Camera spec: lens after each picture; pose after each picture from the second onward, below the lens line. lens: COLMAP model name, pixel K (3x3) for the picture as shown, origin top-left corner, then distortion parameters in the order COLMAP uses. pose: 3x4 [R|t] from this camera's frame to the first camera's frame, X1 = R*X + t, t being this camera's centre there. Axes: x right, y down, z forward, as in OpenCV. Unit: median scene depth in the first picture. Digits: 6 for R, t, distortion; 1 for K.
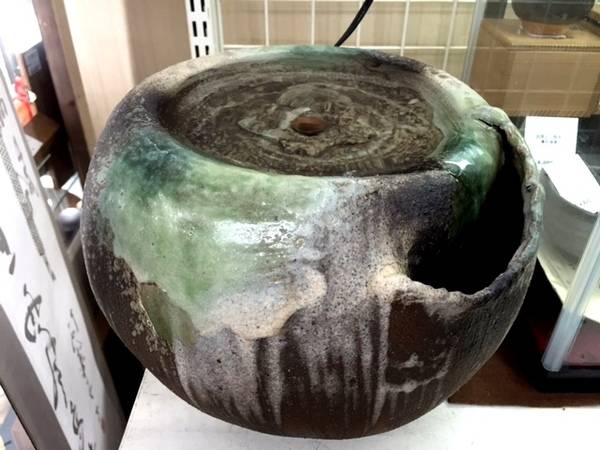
lens RADIAL K [[514.4, 0, 300.0], [0, 514.4, 225.0], [0, 0, 1]] dist [0.118426, -0.171549]
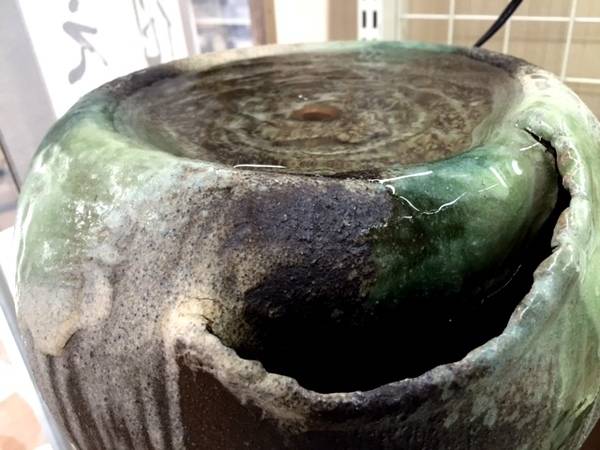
lens RADIAL K [[514.4, 0, 300.0], [0, 514.4, 225.0], [0, 0, 1]] dist [0.118426, -0.171549]
pose [[0.859531, 0.190439, -0.474278, 0.559463], [-0.236658, 0.970807, -0.039082, -0.015298], [0.452989, 0.145834, 0.879507, 0.488836]]
